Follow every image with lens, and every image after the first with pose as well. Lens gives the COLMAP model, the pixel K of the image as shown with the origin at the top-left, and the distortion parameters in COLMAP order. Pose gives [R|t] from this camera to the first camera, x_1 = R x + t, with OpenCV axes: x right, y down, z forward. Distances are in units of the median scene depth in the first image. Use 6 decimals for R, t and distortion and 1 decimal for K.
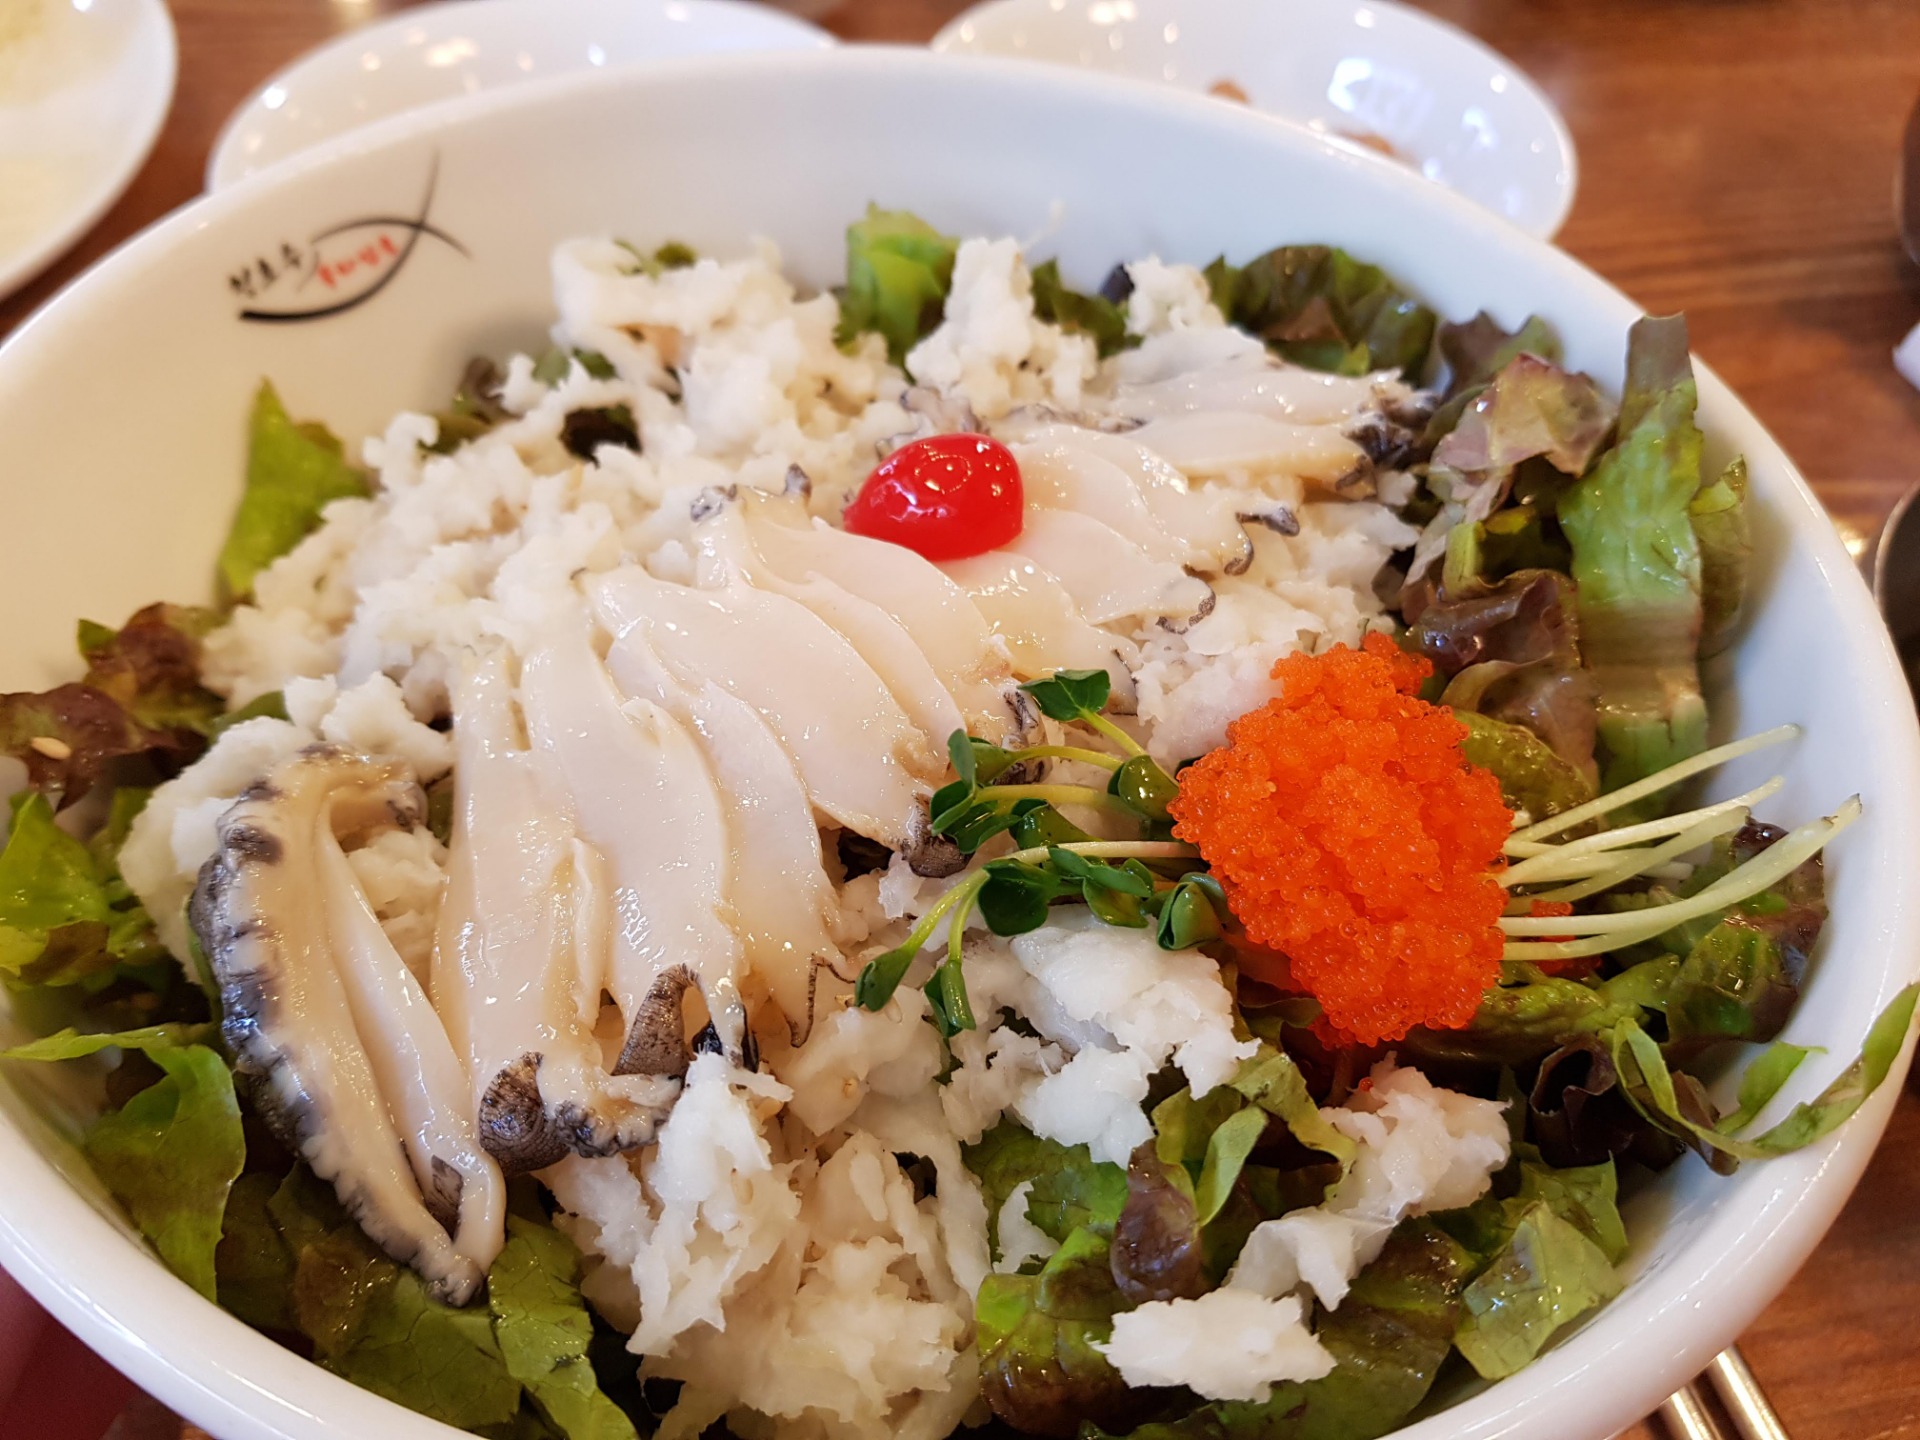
lens RADIAL K [[1670.5, 0, 923.0], [0, 1670.5, 717.3], [0, 0, 1]] dist [0.005534, -0.172776]
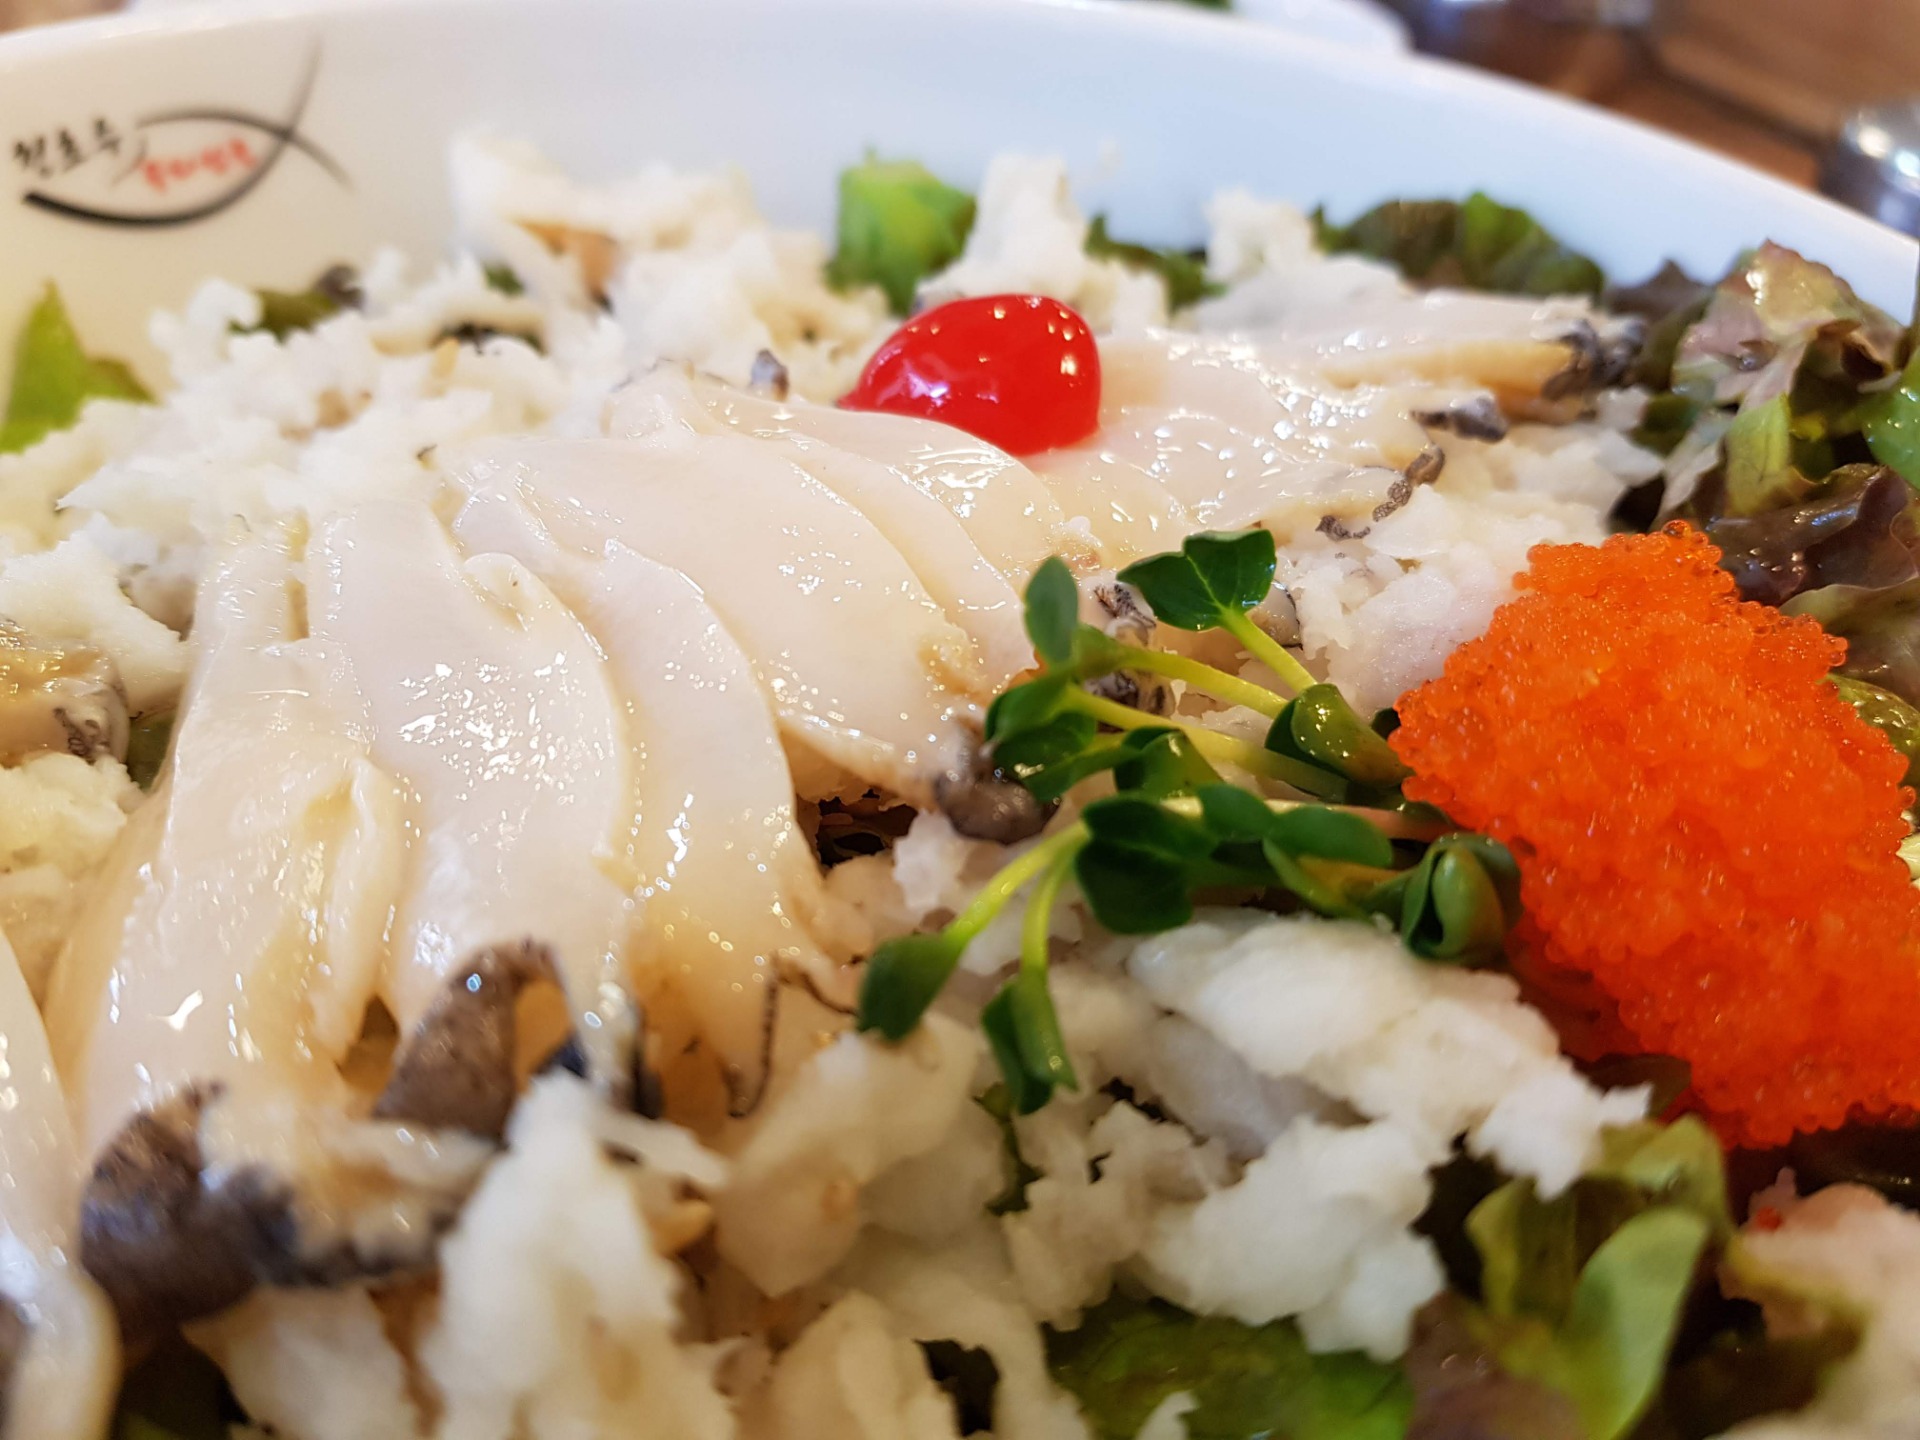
lens RADIAL K [[1670.5, 0, 923.0], [0, 1670.5, 717.3], [0, 0, 1]] dist [0.005534, -0.172776]
pose [[0.999226, 0.026317, 0.029249, -0.033639], [-0.020283, 0.981533, -0.190213, 0.157516], [-0.033715, 0.189473, 0.981307, 0.421609]]
